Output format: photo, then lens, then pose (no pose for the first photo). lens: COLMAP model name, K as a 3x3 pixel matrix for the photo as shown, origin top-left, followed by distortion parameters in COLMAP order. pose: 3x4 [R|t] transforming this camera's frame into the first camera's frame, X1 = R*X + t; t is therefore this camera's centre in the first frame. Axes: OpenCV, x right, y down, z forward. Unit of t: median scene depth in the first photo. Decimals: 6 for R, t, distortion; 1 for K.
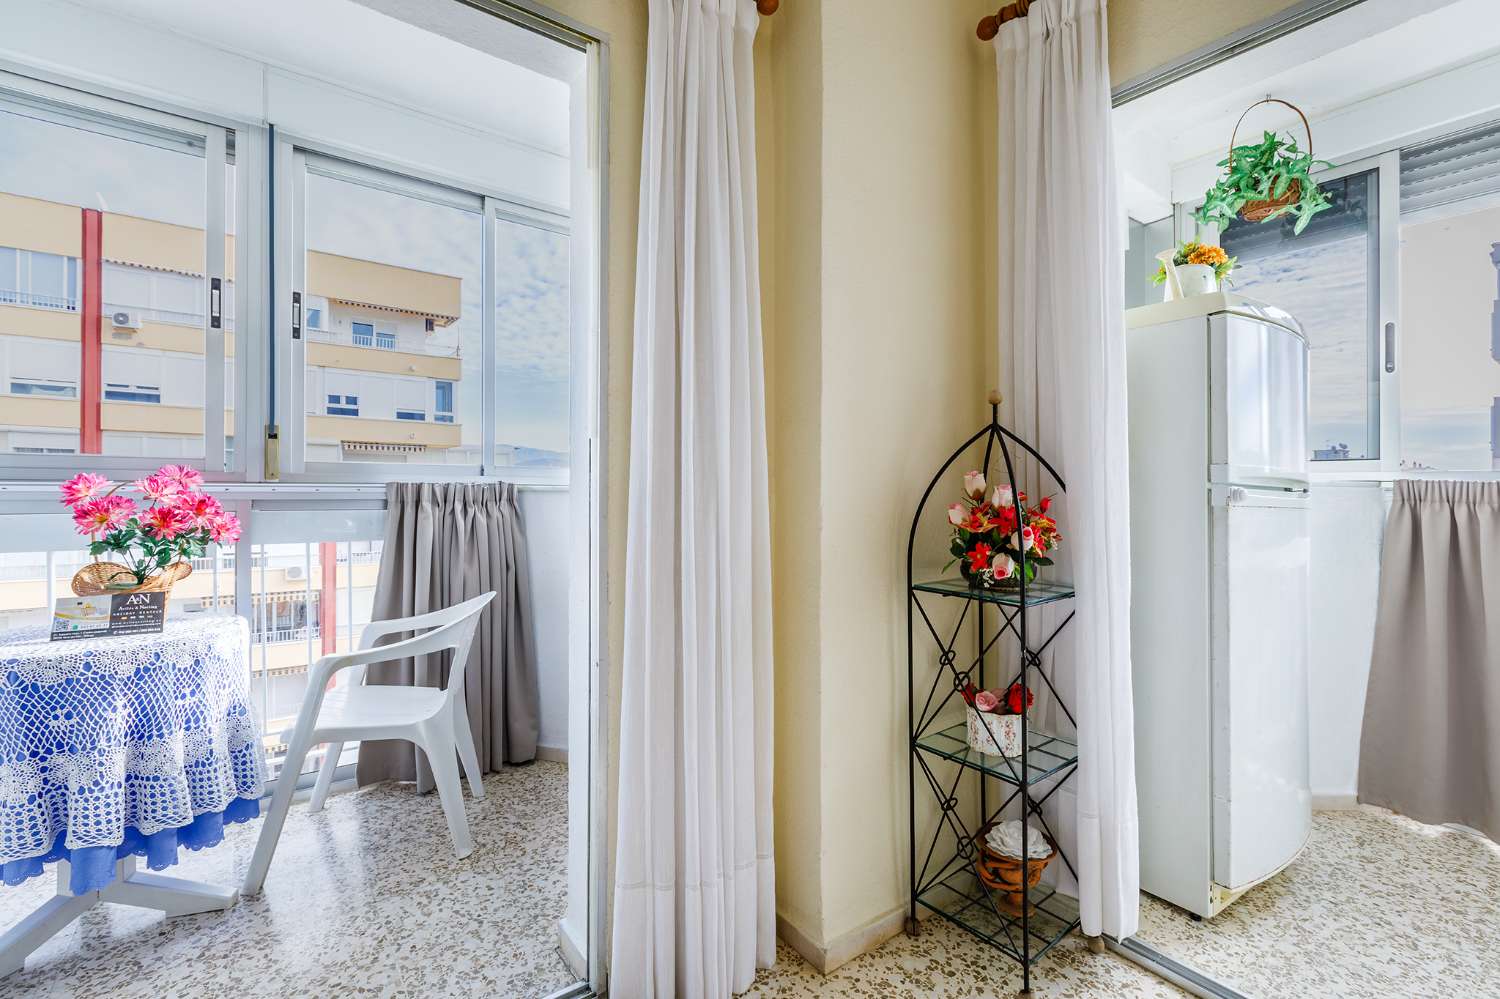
lens RADIAL K [[682.2, 0, 735.4], [0, 682.2, 484.7], [0, 0, 1]] dist [0.003141, -0.001916]
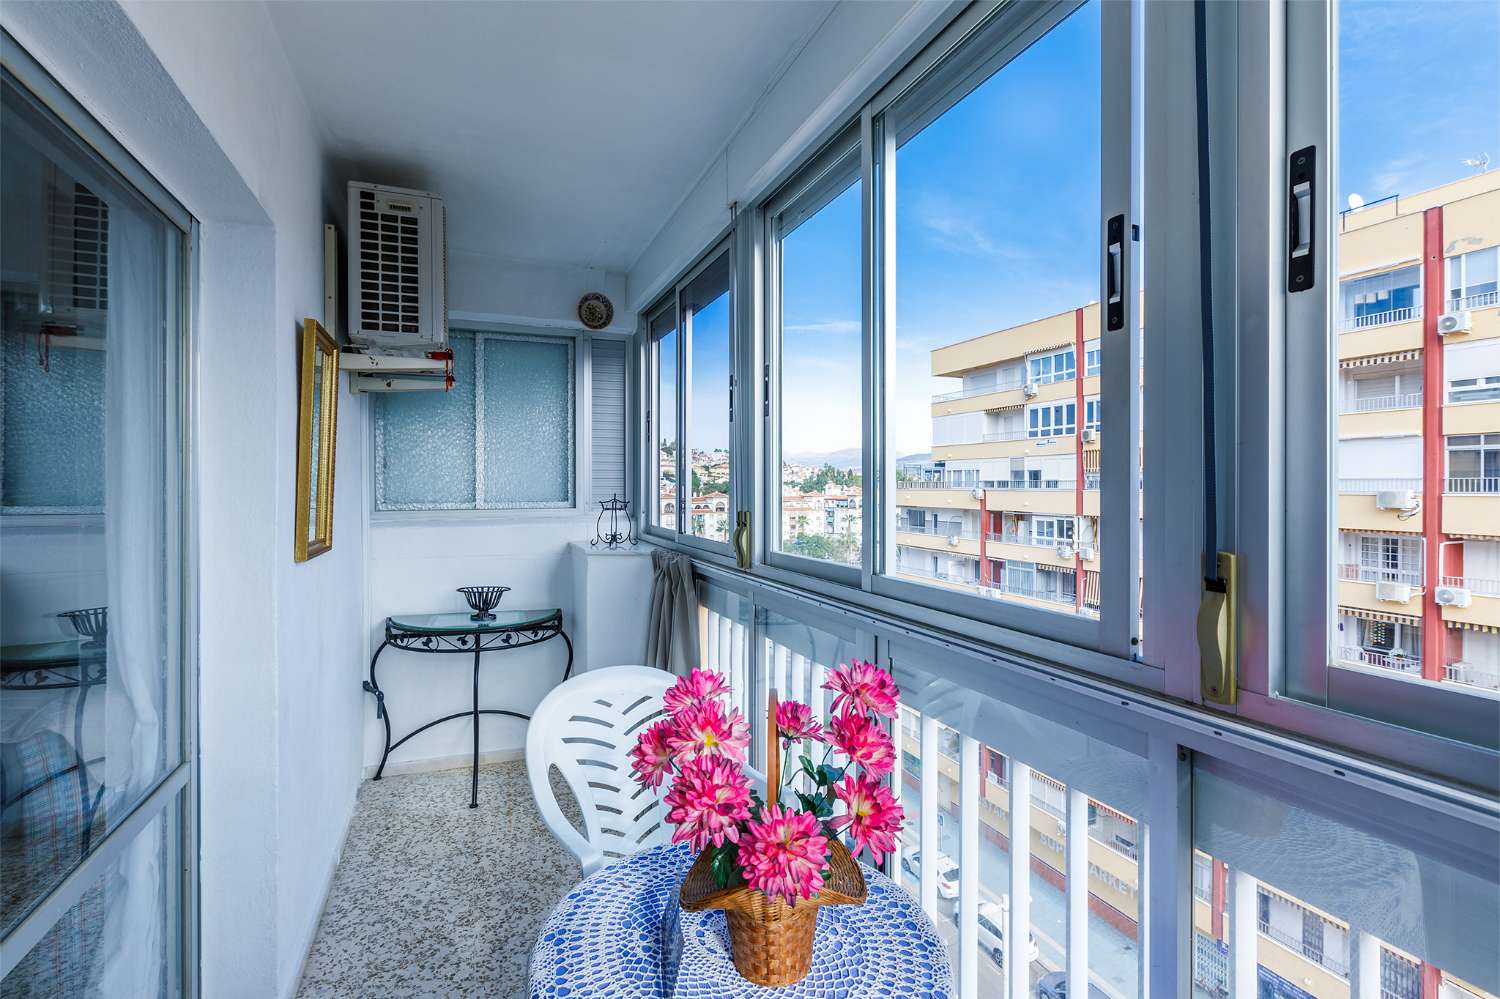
lens RADIAL K [[682.2, 0, 742.2], [0, 682.2, 493.2], [0, 0, 1]] dist [0.003141, -0.001916]
pose [[-0.235748, 0.005244, -0.971800, -0.359343], [0.006310, 0.999973, 0.003865, -0.166029], [0.971794, -0.005221, -0.235774, 1.140001]]
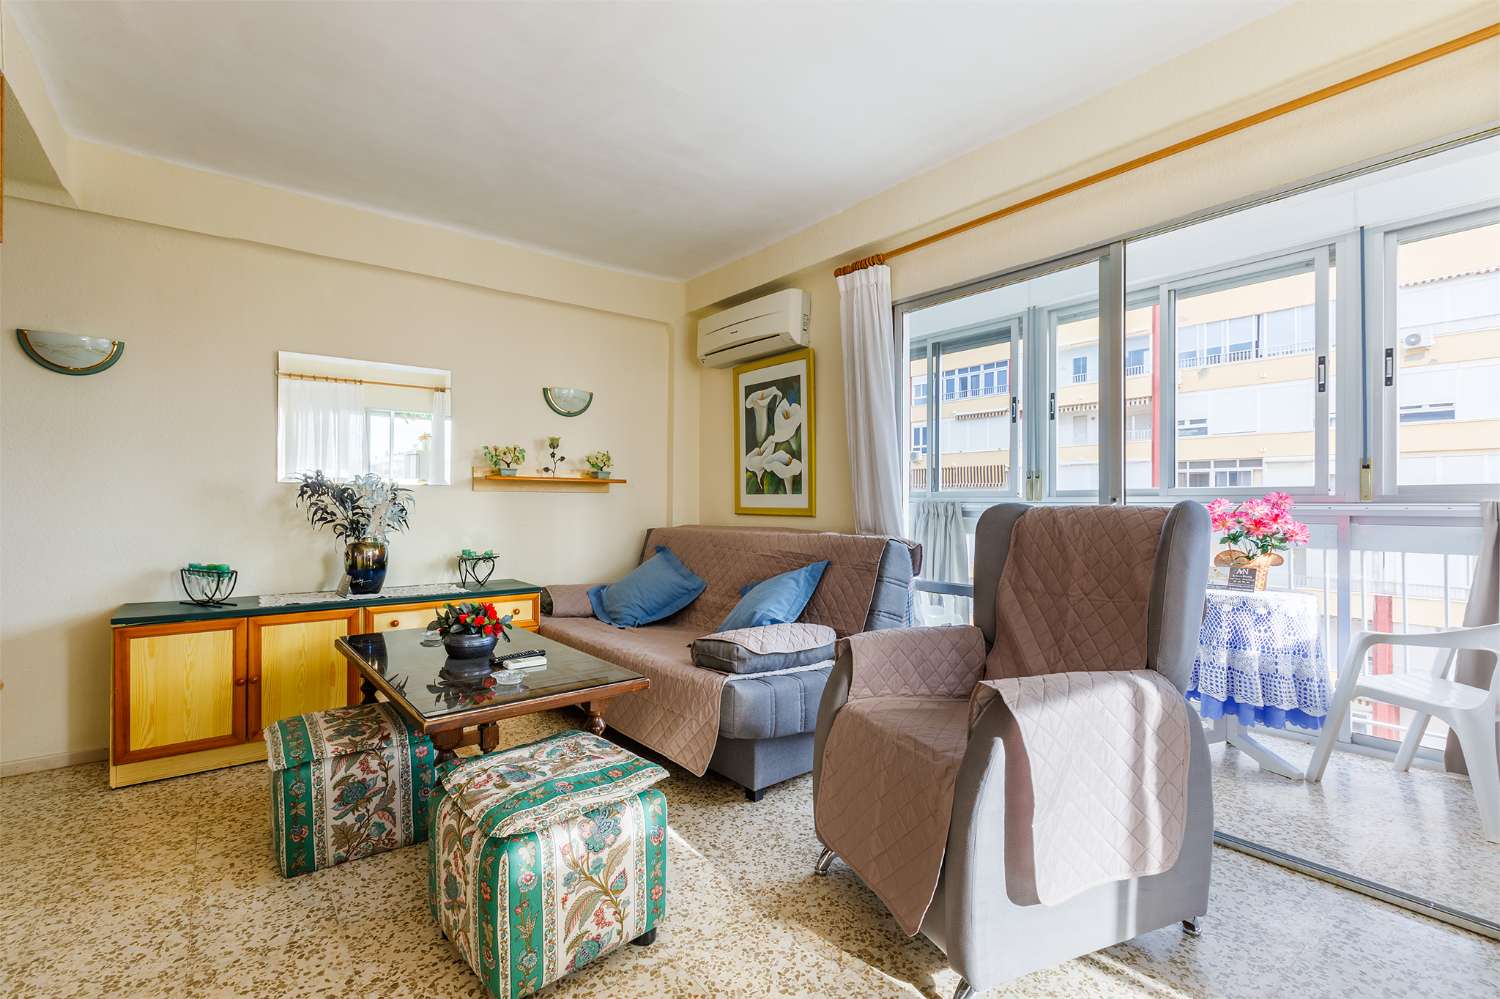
lens RADIAL K [[682.2, 0, 737.3], [0, 682.2, 505.7], [0, 0, 1]] dist [0.003141, -0.001916]
pose [[0.037414, -0.004005, -0.999292, 0.768930], [0.002771, 0.999989, -0.003904, 0.006198], [0.999296, -0.002623, 0.037425, -0.318799]]
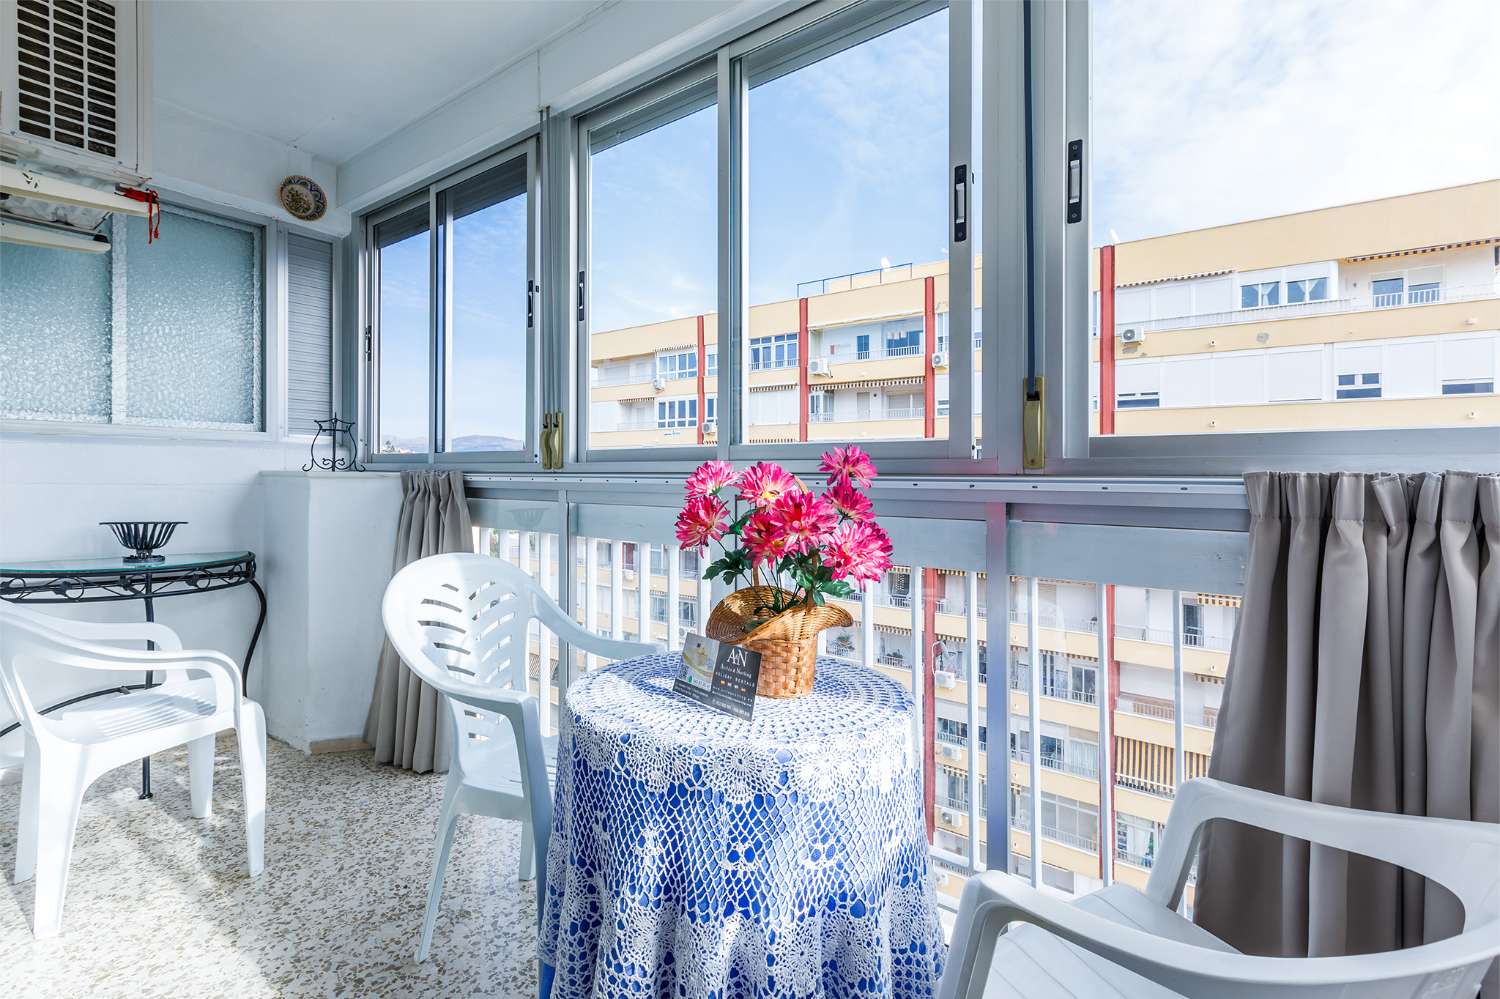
lens RADIAL K [[682.2, 0, 747.8], [0, 682.2, 477.5], [0, 0, 1]] dist [0.003141, -0.001916]
pose [[0.303324, -0.005073, -0.952874, -0.258434], [-0.002356, 0.999979, -0.006074, 0.004223], [0.952884, 0.004087, 0.303306, 0.795919]]
